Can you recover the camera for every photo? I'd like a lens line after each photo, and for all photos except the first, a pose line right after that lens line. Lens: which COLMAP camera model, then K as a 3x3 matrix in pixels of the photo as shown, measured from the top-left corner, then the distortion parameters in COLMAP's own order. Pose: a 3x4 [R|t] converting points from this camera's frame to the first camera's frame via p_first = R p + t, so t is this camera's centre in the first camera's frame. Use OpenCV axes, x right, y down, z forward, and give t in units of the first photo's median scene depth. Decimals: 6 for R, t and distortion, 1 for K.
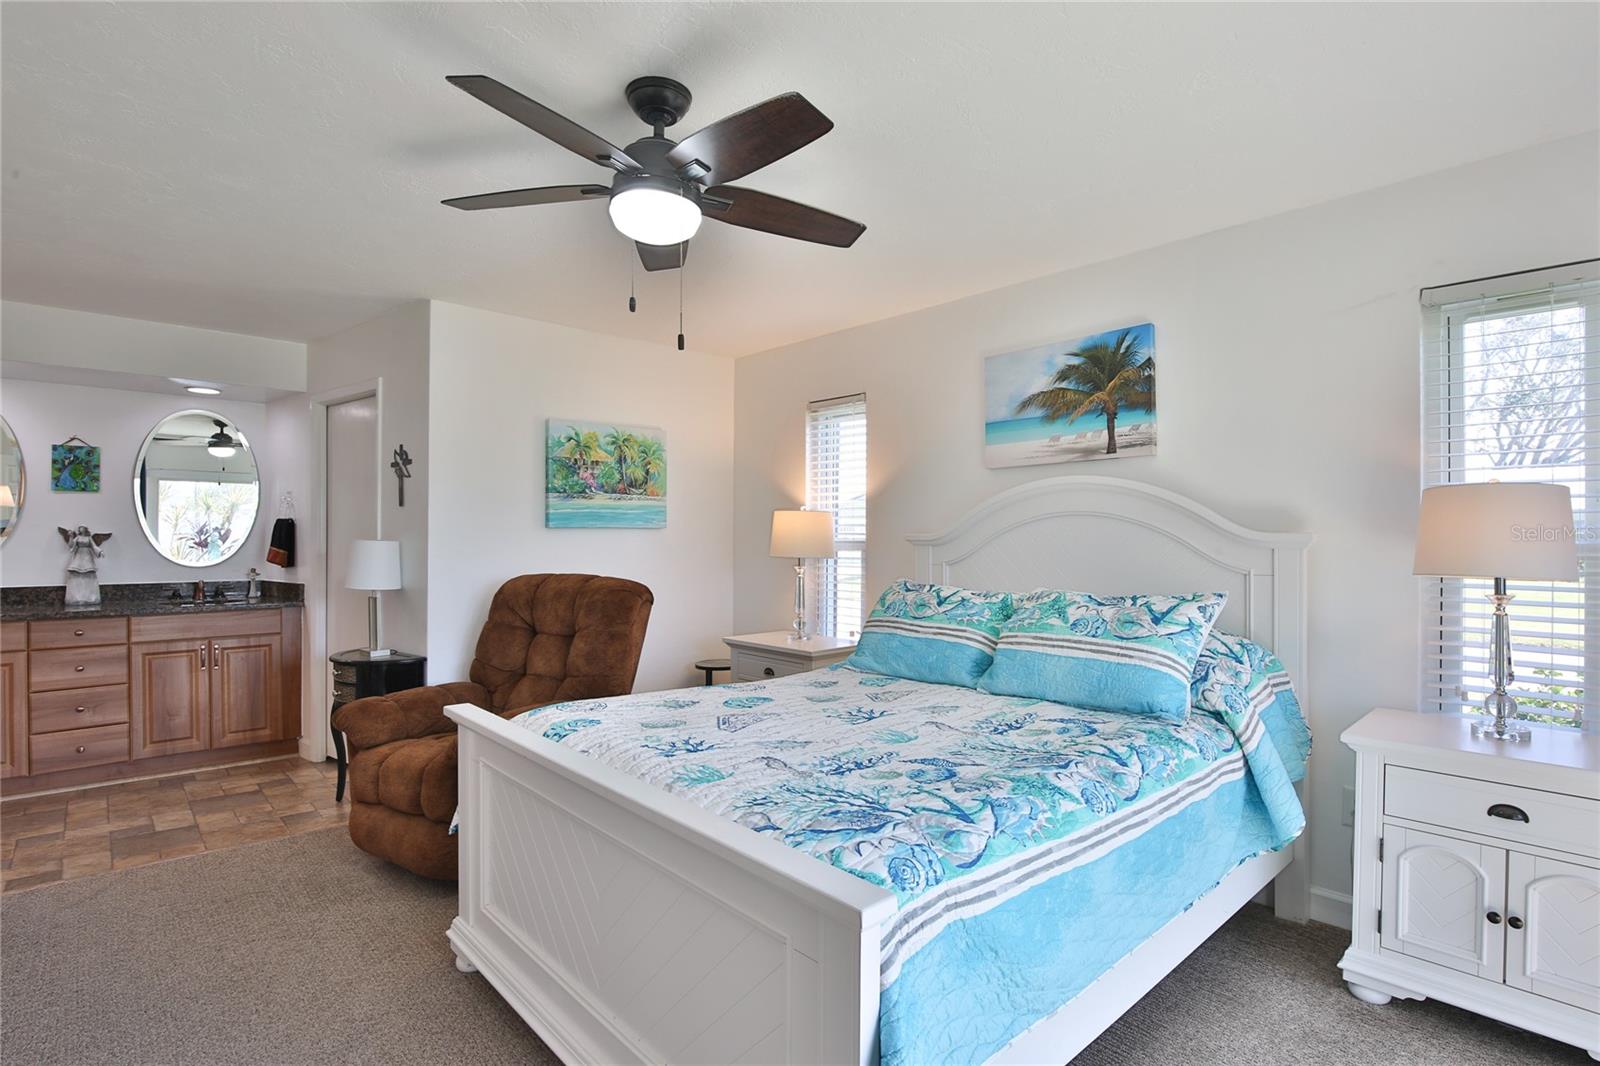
lens RADIAL K [[780.2, 0, 810.3], [0, 780.2, 534.4], [0, 0, 1]] dist [-0.028243, 0.002383]
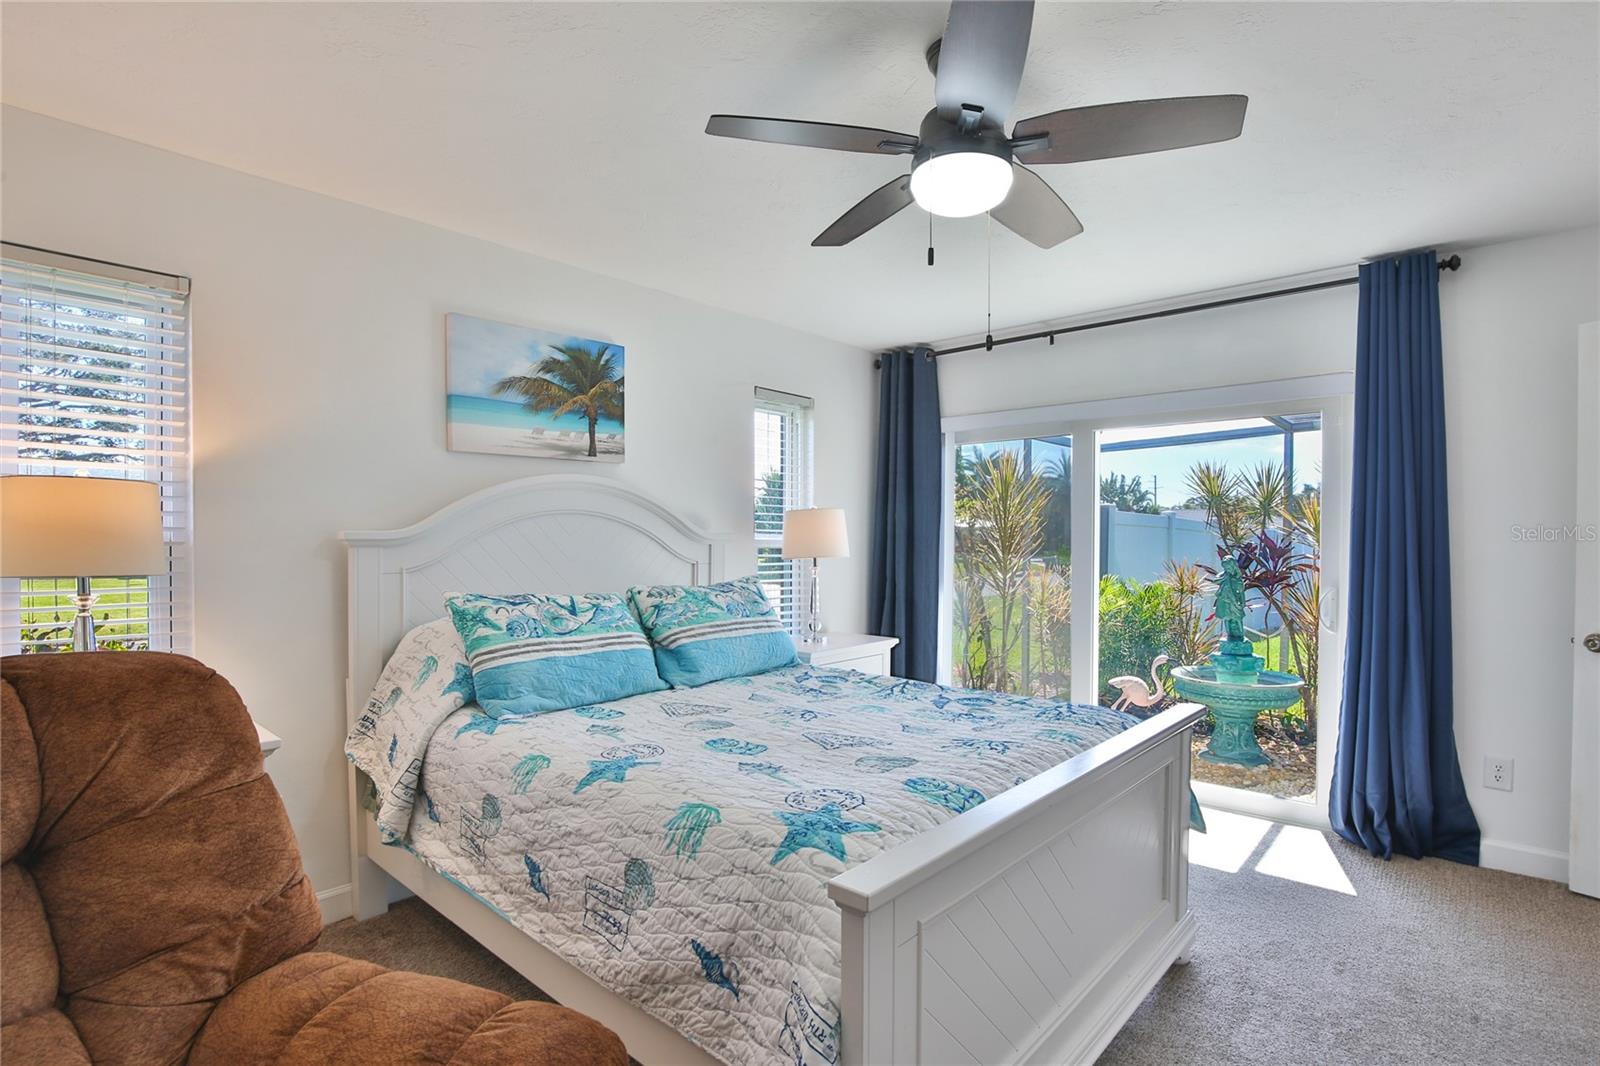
lens RADIAL K [[780.2, 0, 811.6], [0, 780.2, 541.9], [0, 0, 1]] dist [-0.028243, 0.002383]
pose [[-0.089656, -0.006247, 0.995953, -0.682727], [-0.004659, 0.999972, 0.005852, 0.004059], [-0.995962, -0.004116, -0.089683, 0.788428]]
